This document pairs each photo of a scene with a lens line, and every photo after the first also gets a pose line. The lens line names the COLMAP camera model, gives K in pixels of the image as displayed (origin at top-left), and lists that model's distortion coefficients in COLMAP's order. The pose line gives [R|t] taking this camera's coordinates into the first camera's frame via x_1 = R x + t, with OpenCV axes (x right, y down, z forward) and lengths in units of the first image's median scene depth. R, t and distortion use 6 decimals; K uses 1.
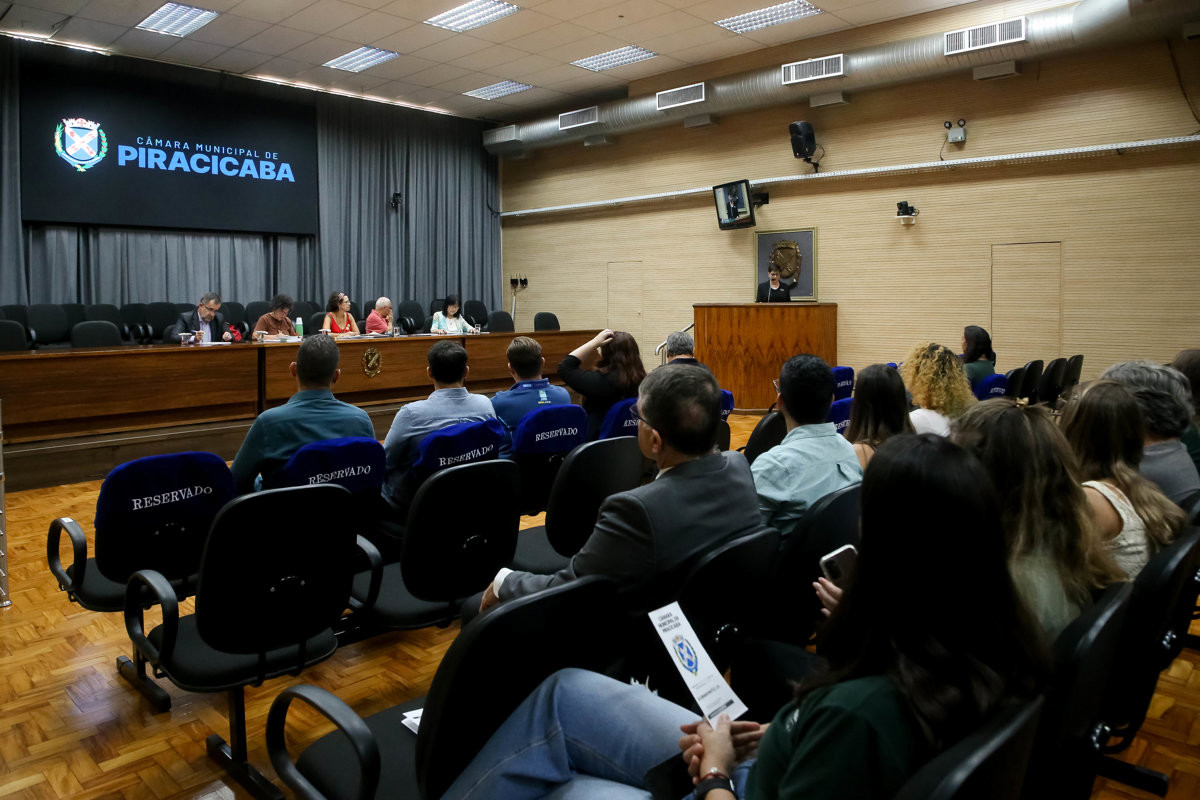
lens RADIAL K [[851.9, 0, 615.6], [0, 851.9, 328.5], [0, 0, 1]] dist [-0.102479, 0.043947]
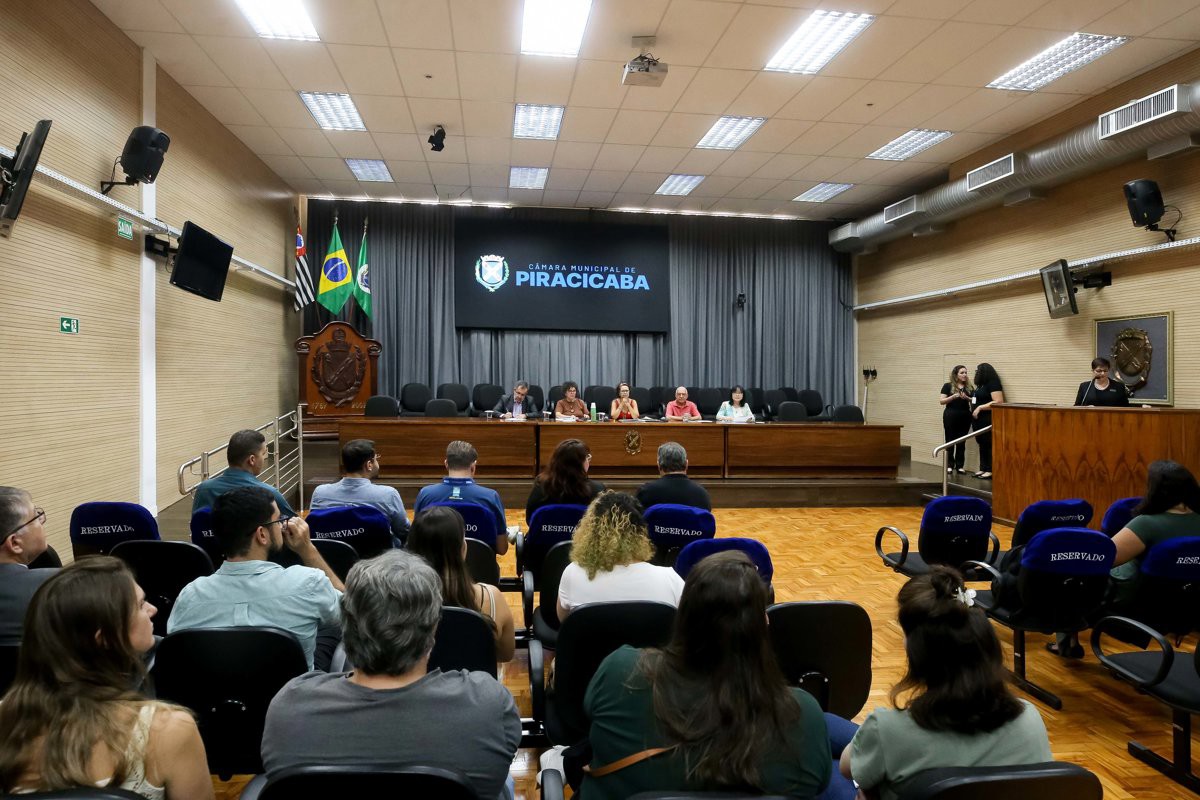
lens RADIAL K [[725.0, 0, 569.9], [0, 725.0, 358.4], [0, 0, 1]] dist [-0.026731, 0.011306]
pose [[0.751621, 0.002151, -0.659592, 0.258538], [-0.043219, 0.998006, -0.045994, -0.022057], [0.658178, 0.063077, 0.750215, 0.141817]]
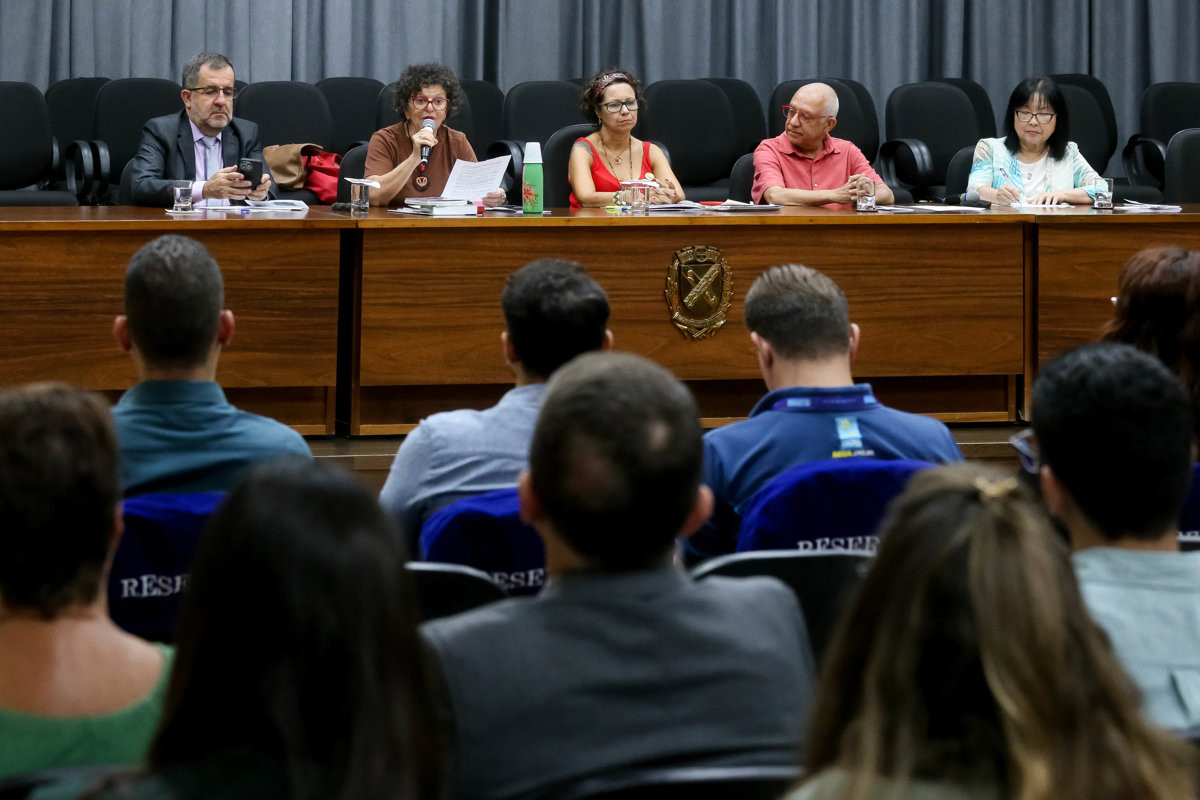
lens RADIAL K [[3298.6, 0, 605.8], [0, 3298.6, 409.0], [0, 0, 1]] dist [-1.103332, 0.000000]
pose [[0.912643, 0.076243, -0.401585, 0.140186], [-0.046576, 0.995449, 0.083142, -0.013016], [0.406096, -0.057174, 0.912040, -0.099797]]
